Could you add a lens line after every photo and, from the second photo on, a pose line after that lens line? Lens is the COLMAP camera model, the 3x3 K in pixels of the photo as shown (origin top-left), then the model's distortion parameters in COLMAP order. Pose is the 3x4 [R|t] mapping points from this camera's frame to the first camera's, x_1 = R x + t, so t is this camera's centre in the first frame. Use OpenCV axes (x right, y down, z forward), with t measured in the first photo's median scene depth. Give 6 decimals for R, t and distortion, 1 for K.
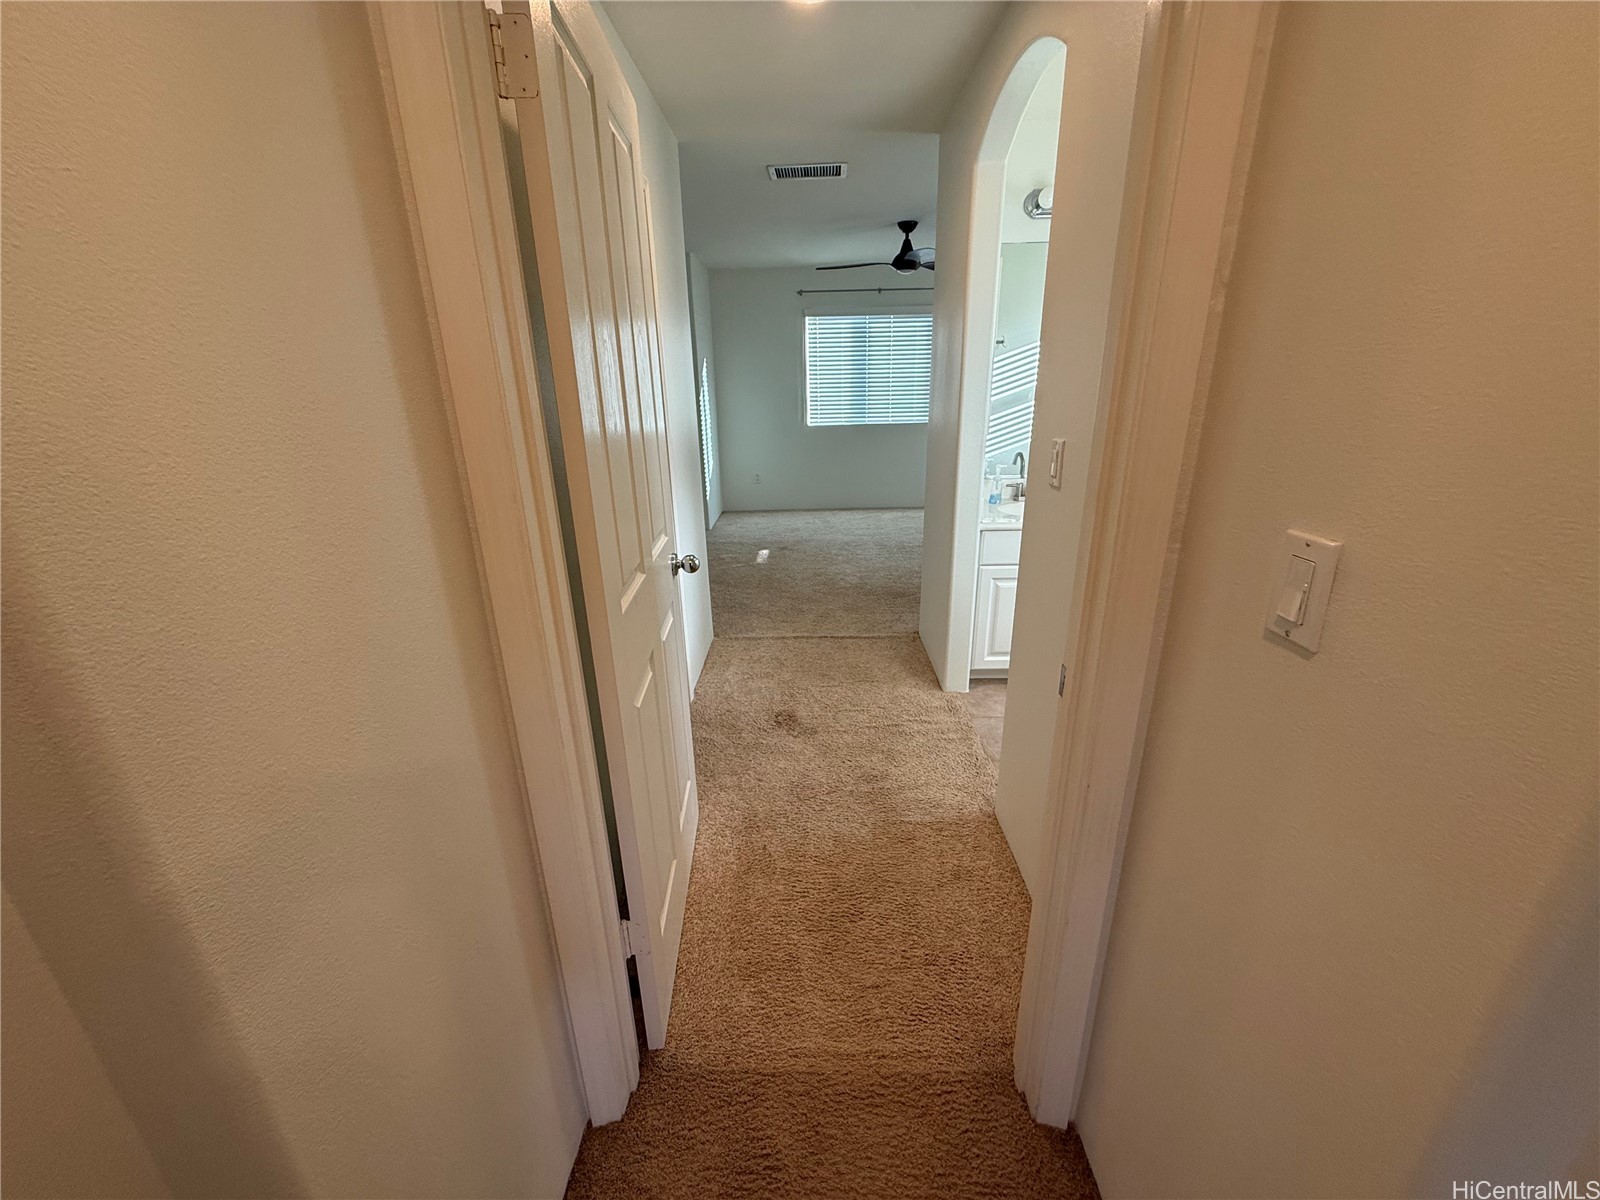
lens RADIAL K [[640.0, 0, 800.7], [0, 640.0, 592.1], [0, 0, 1]] dist [0.002273, -0.000213]
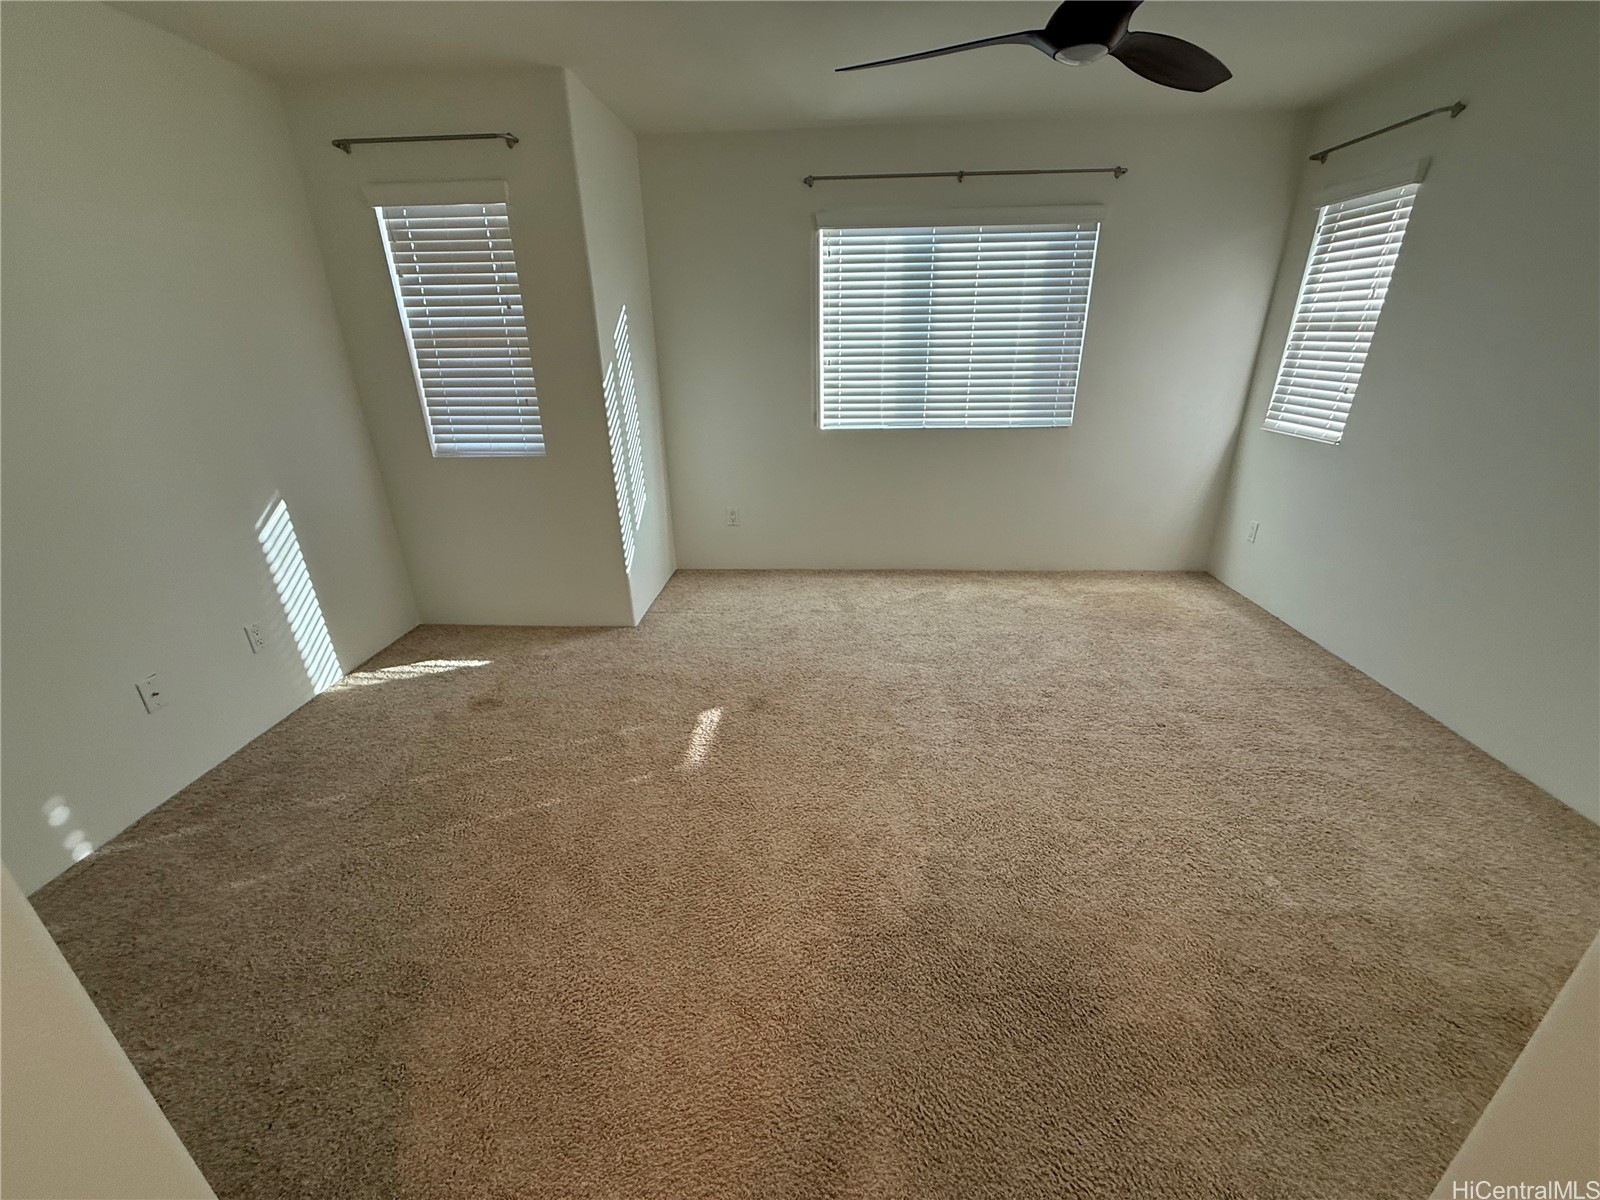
lens RADIAL K [[640.0, 0, 804.3], [0, 640.0, 590.5], [0, 0, 1]] dist [0.002273, -0.000213]
pose [[0.999307, 0.022594, -0.029592, 0.018039], [-0.021051, 0.998453, 0.051472, -0.153510], [0.030709, -0.050813, 0.998236, 0.445302]]
